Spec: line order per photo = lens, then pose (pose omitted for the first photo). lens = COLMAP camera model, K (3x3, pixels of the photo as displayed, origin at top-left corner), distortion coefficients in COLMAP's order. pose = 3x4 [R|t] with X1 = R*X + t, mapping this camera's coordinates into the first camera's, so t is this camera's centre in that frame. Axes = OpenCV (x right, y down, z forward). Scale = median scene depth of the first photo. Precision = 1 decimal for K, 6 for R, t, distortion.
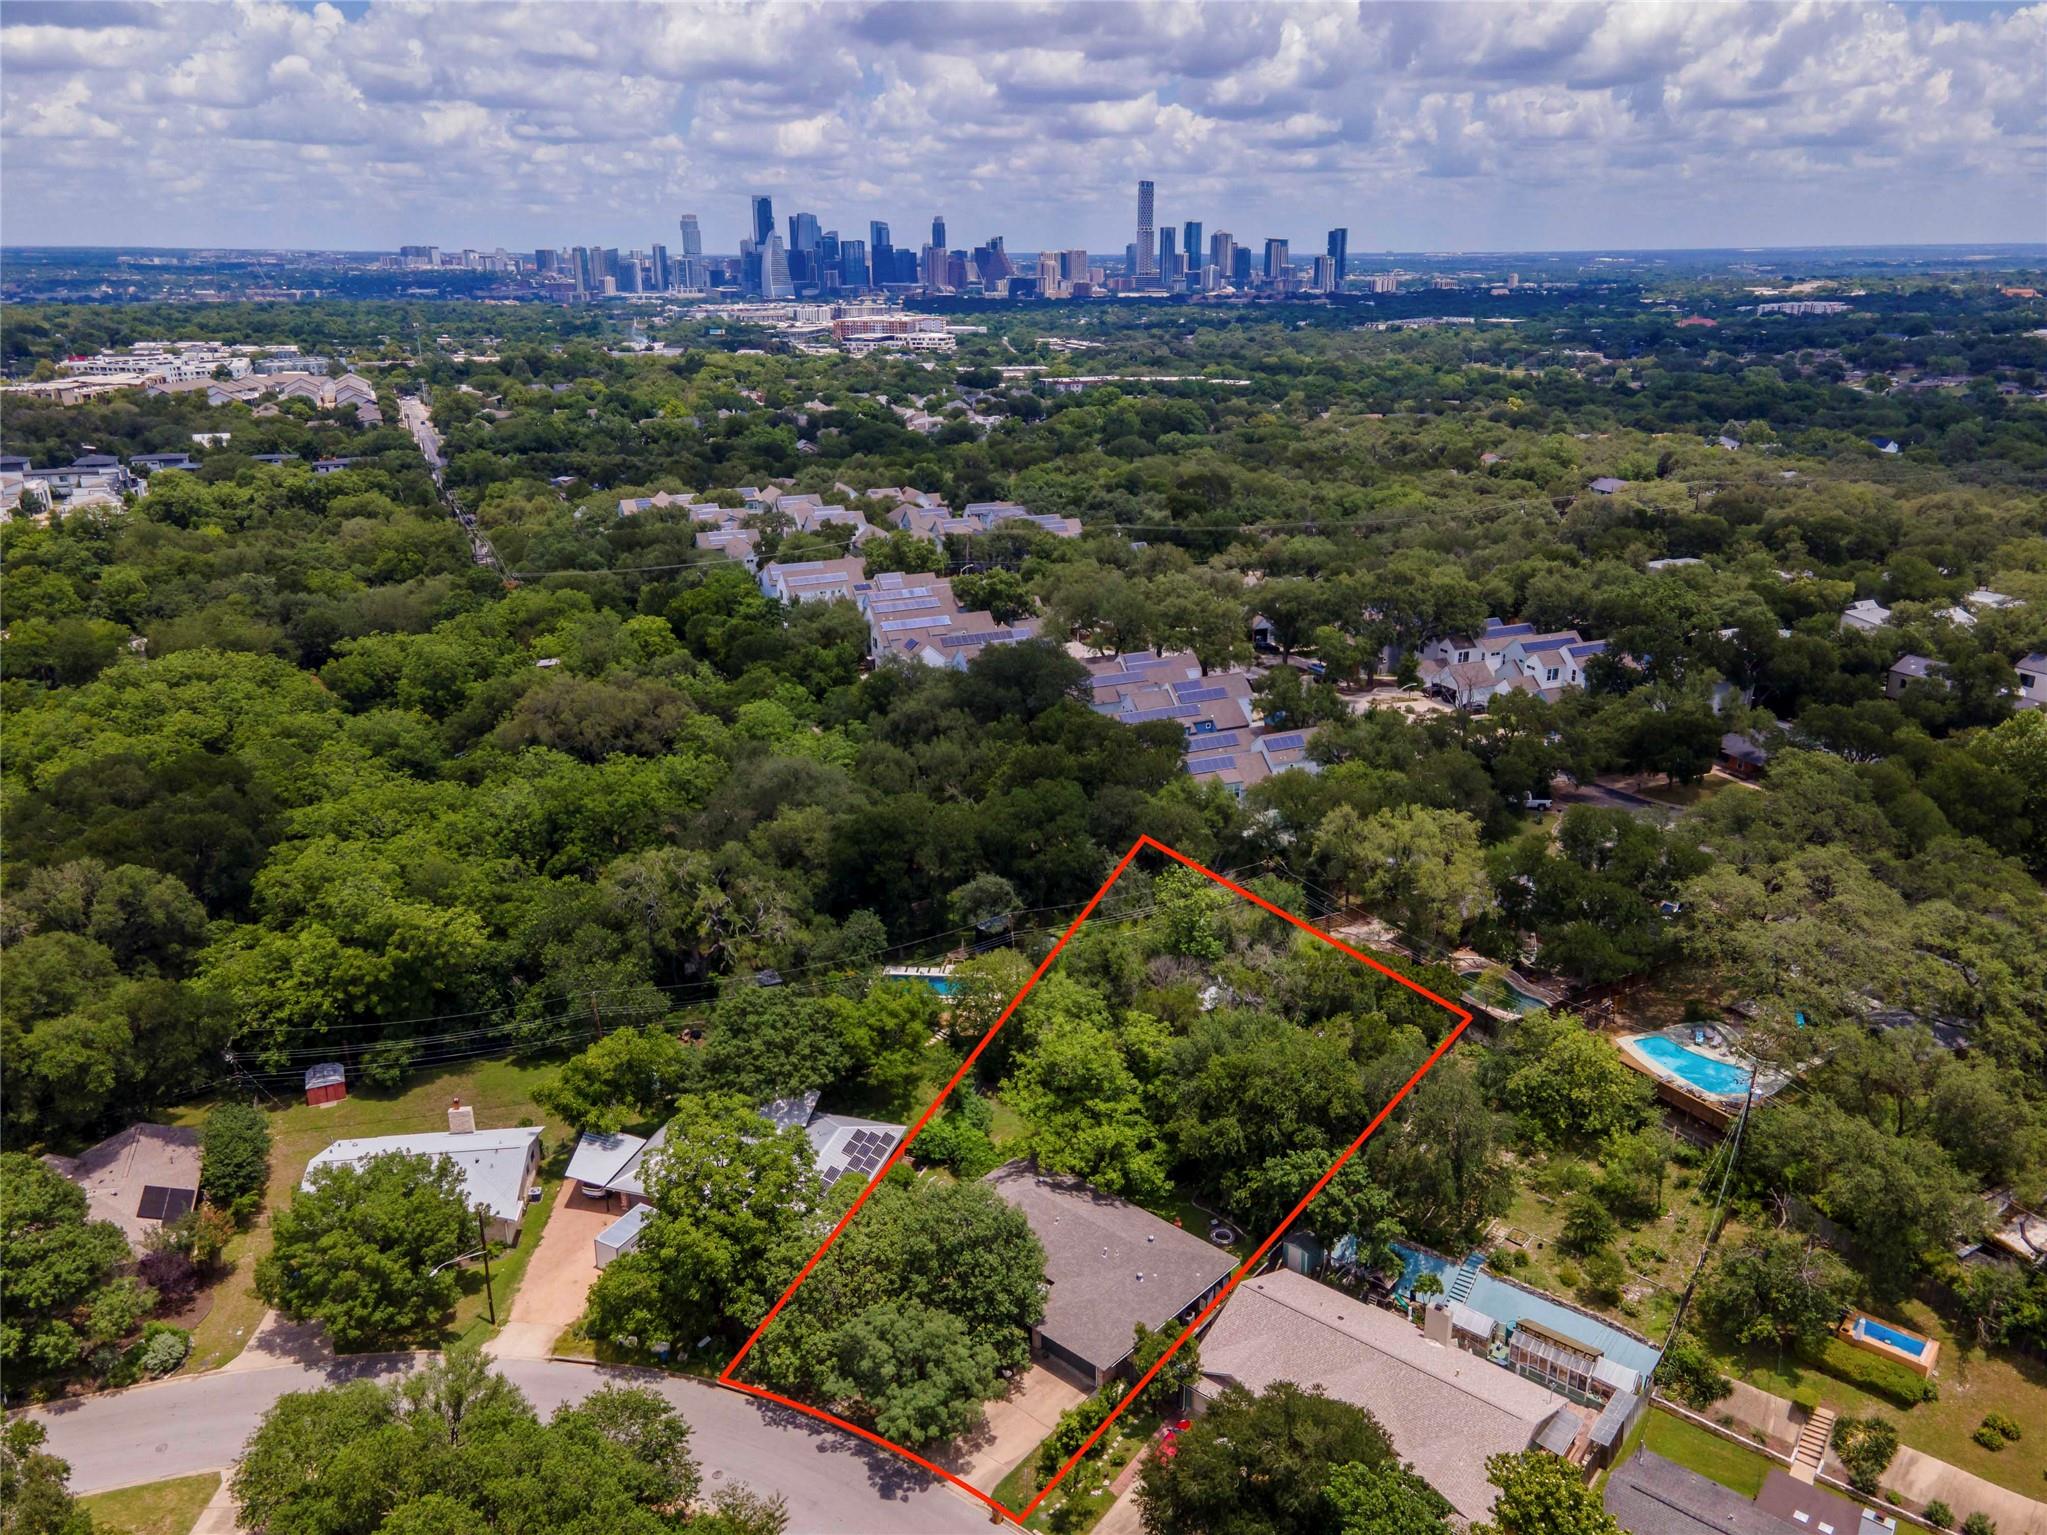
lens RADIAL K [[1488.4, 0, 1023.5], [0, 1488.4, 767.5], [0, 0, 1]] dist [0.060628, -0.006567]
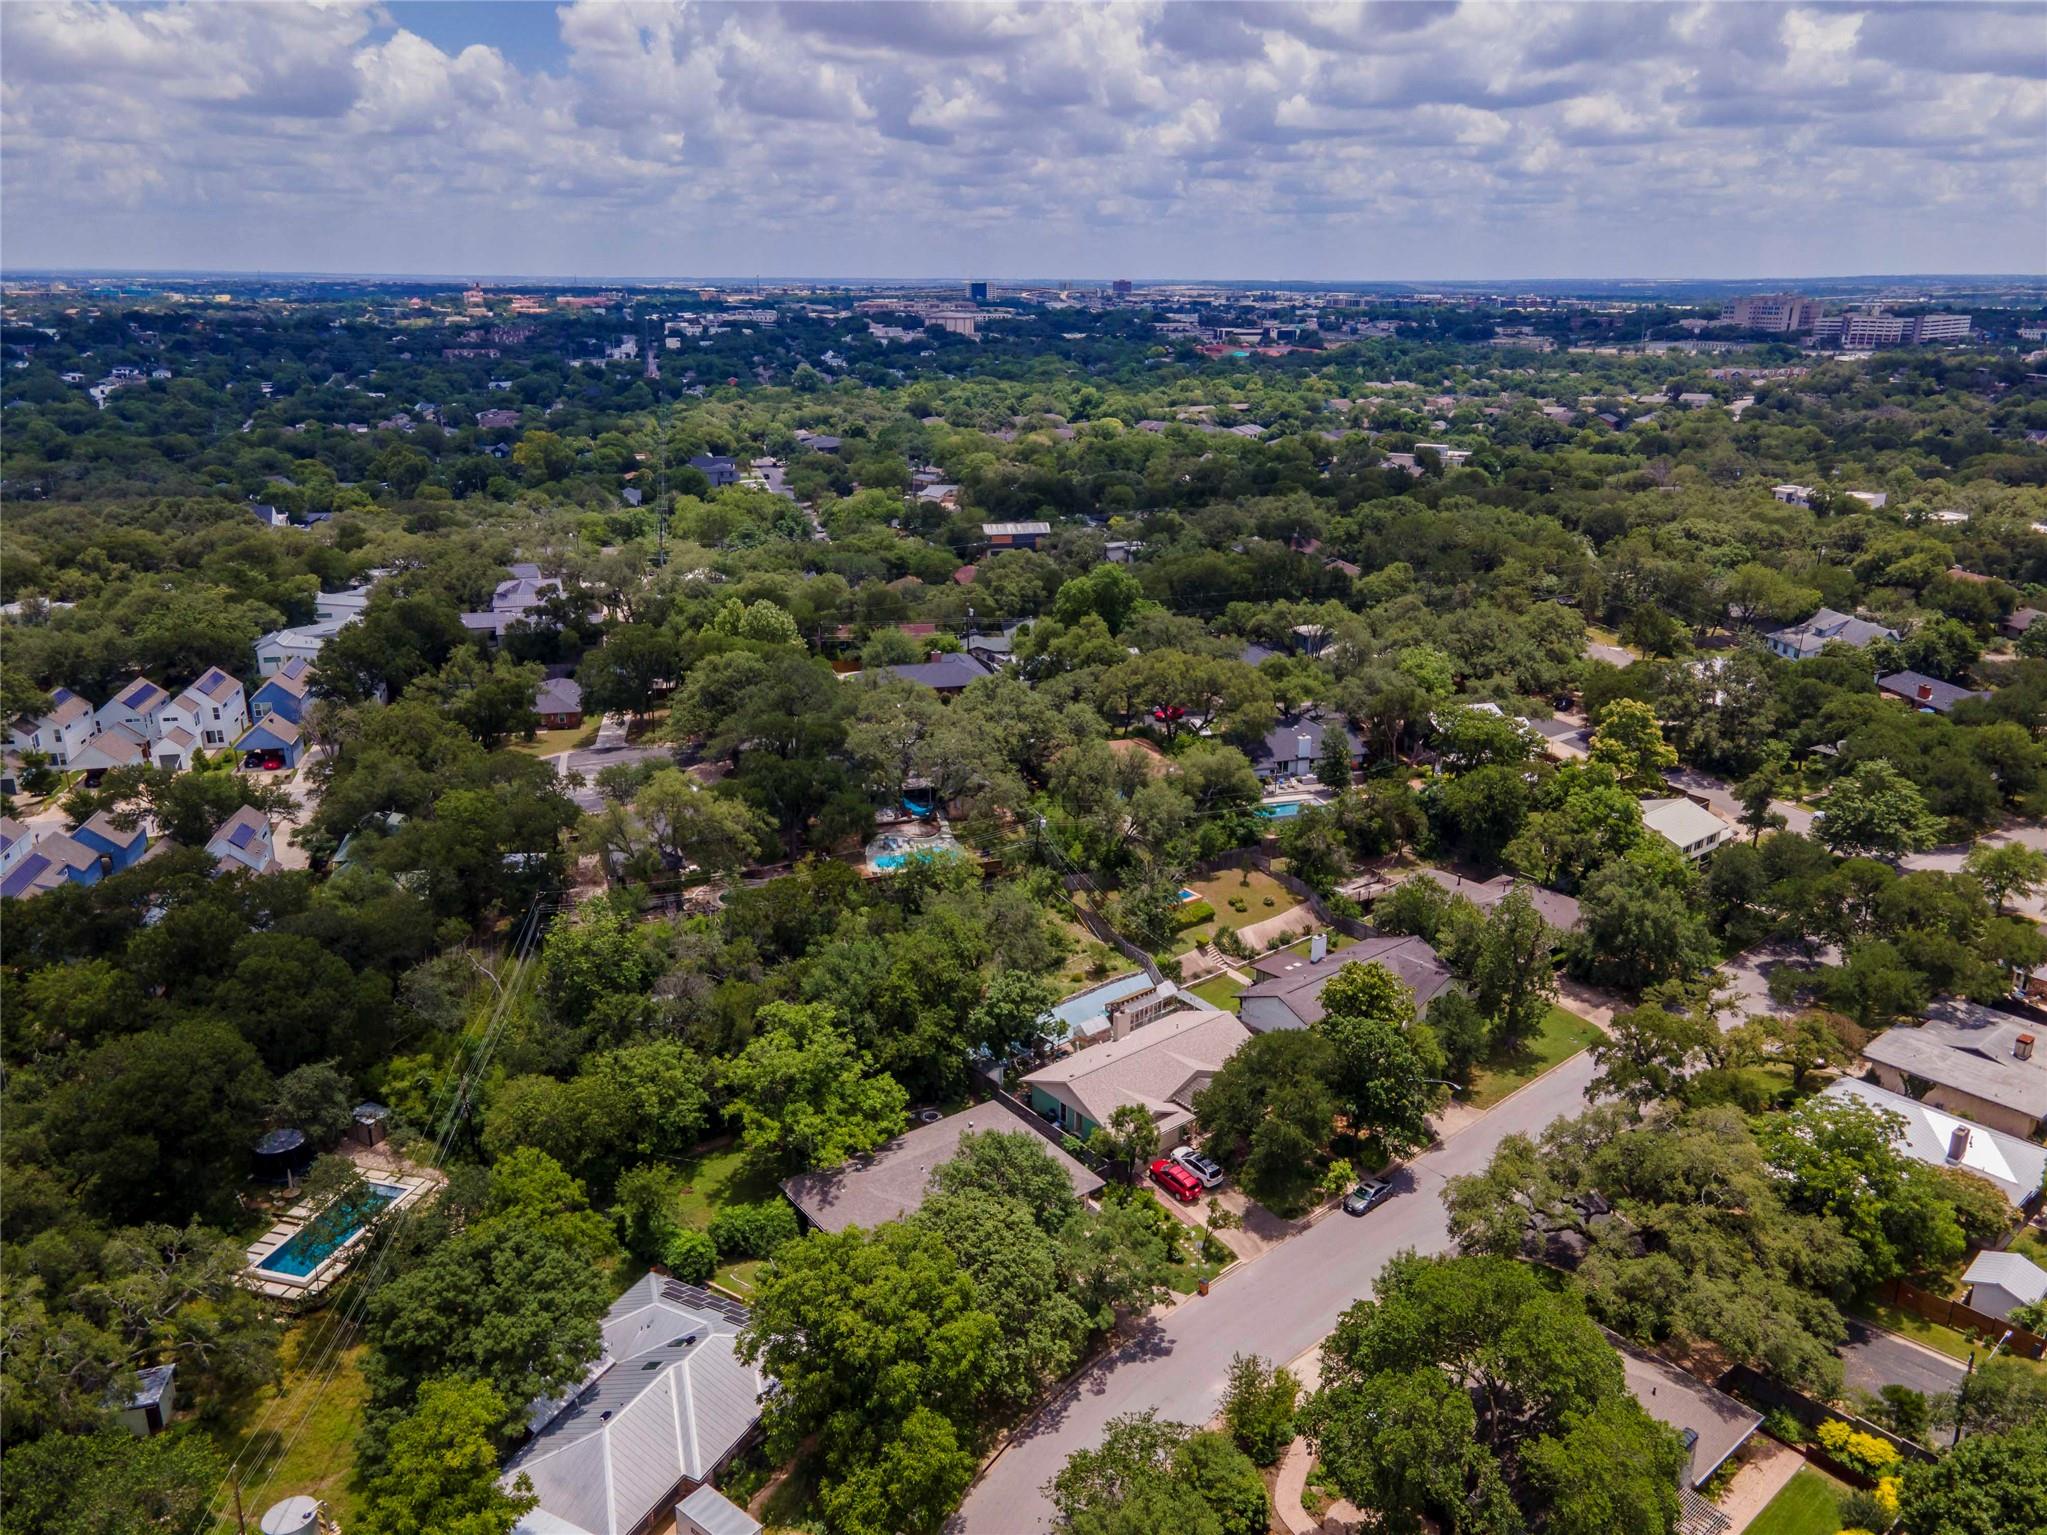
lens RADIAL K [[1488.4, 0, 1023.5], [0, 1488.4, 767.5], [0, 0, 1]] dist [0.060628, -0.006567]
pose [[0.200880, -0.303604, 0.931382, -0.914342], [0.316406, 0.919912, 0.231623, -0.191249], [-0.927111, 0.248167, 0.280854, 0.600875]]
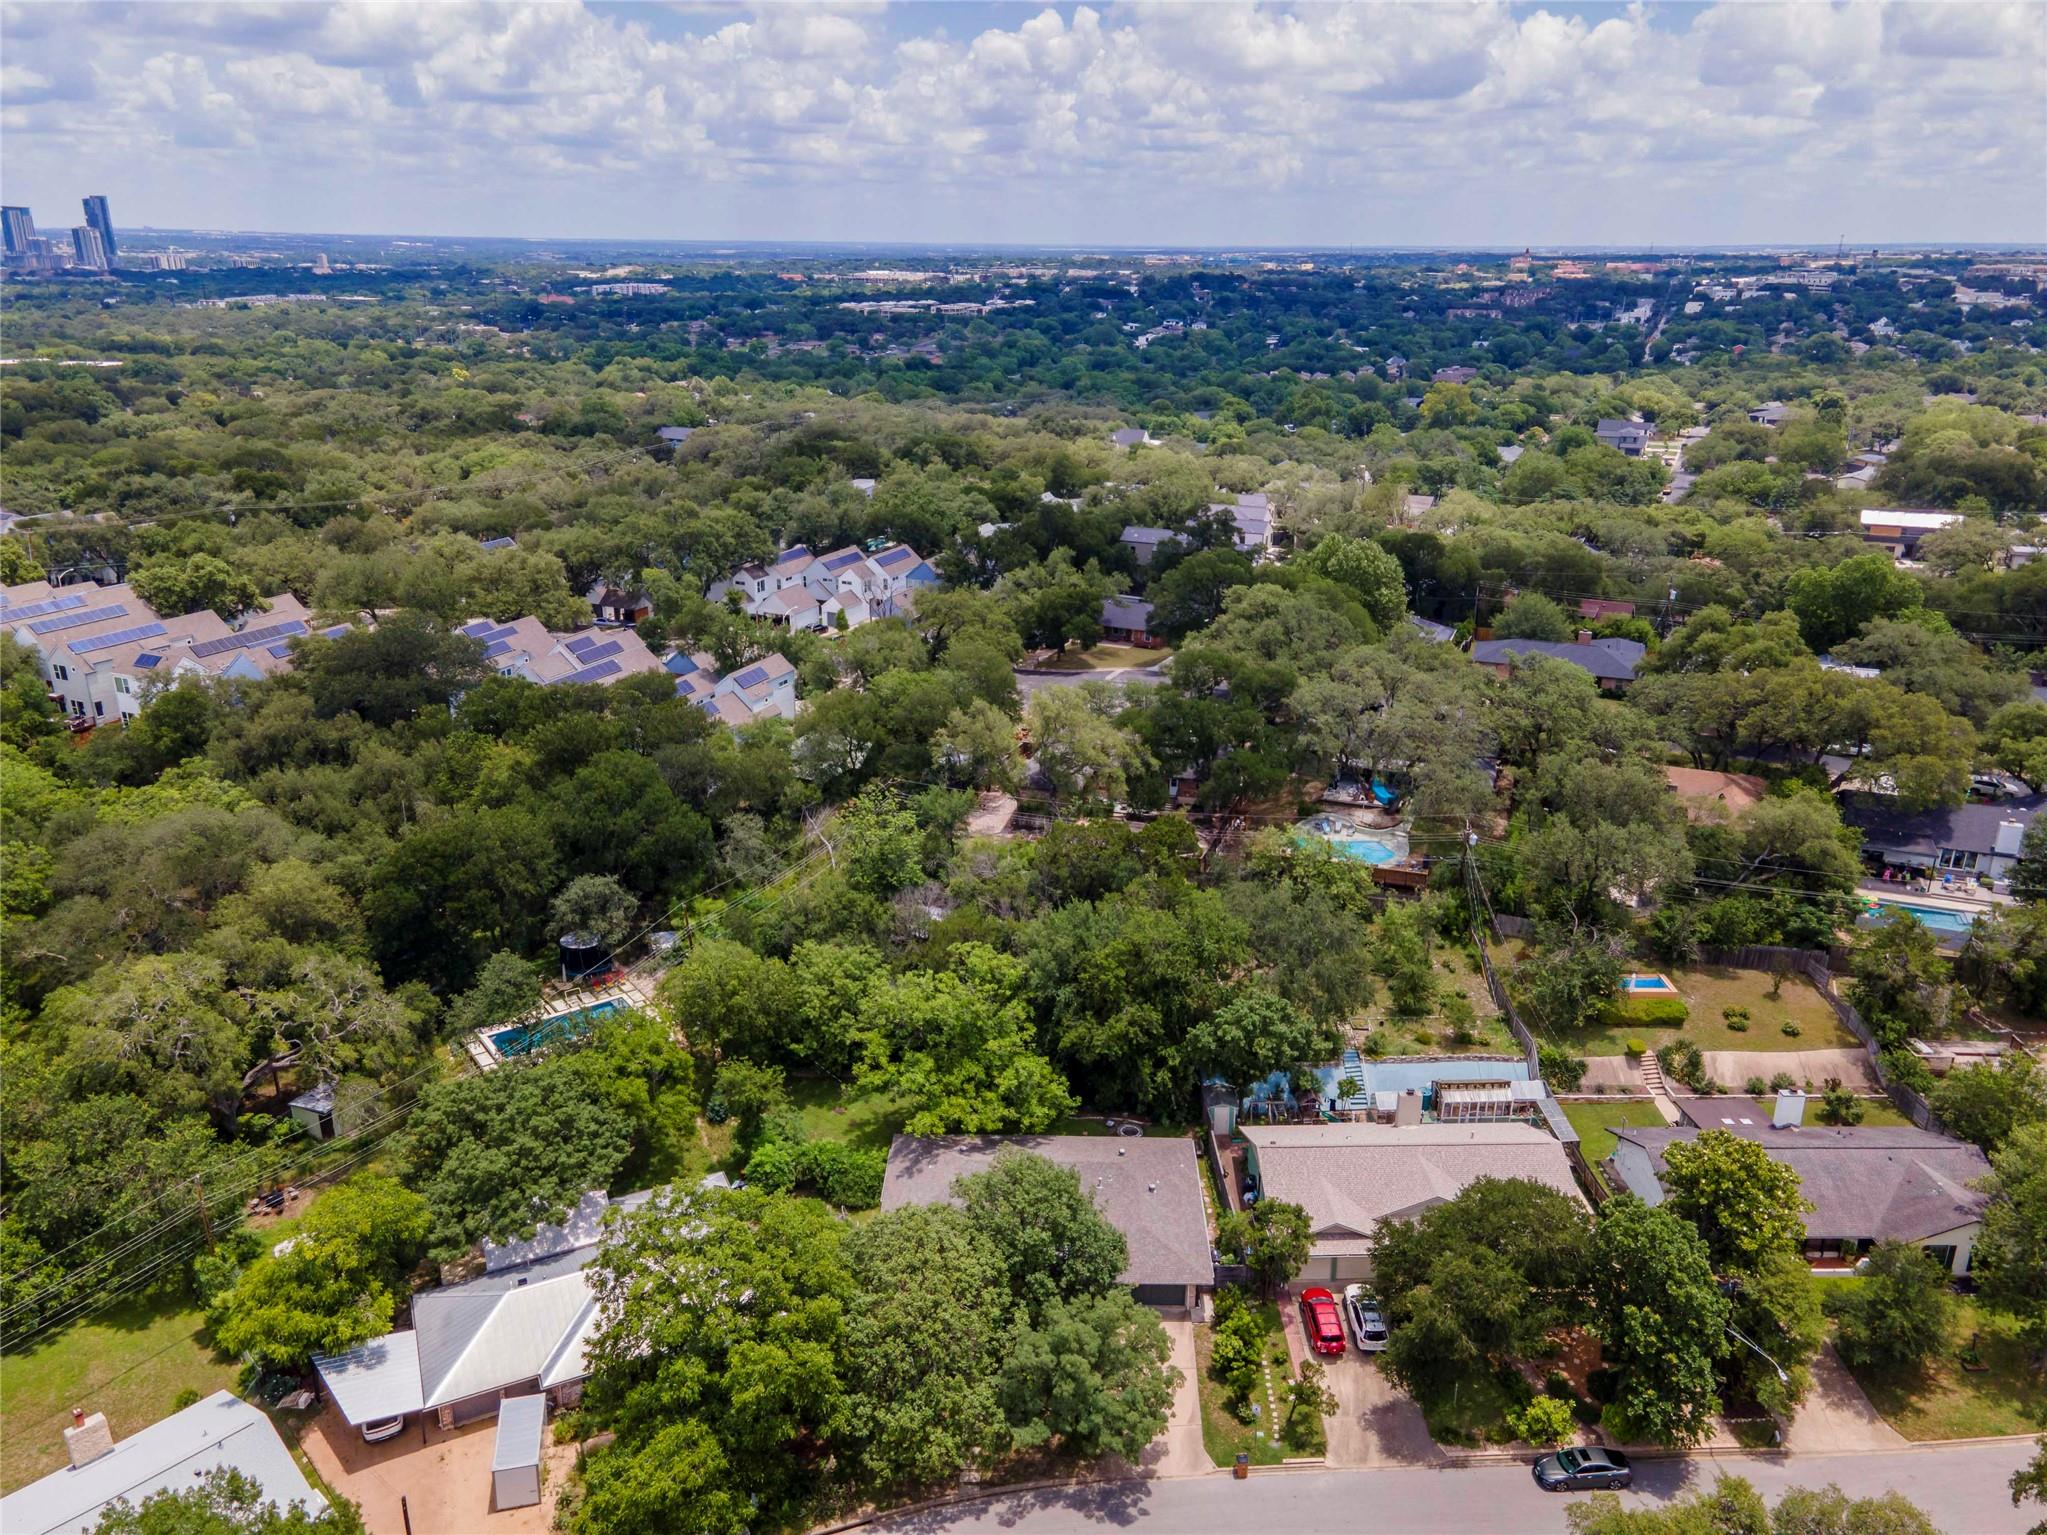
lens RADIAL K [[1505.0, 0, 1026.7], [0, 1505.0, 749.0], [0, 0, 1]] dist [0.010459, 0.051213]
pose [[0.752410, -0.204310, 0.626209, -0.508578], [0.205686, 0.976017, 0.071301, -0.006981], [-0.625758, 0.075155, 0.776388, 0.309751]]
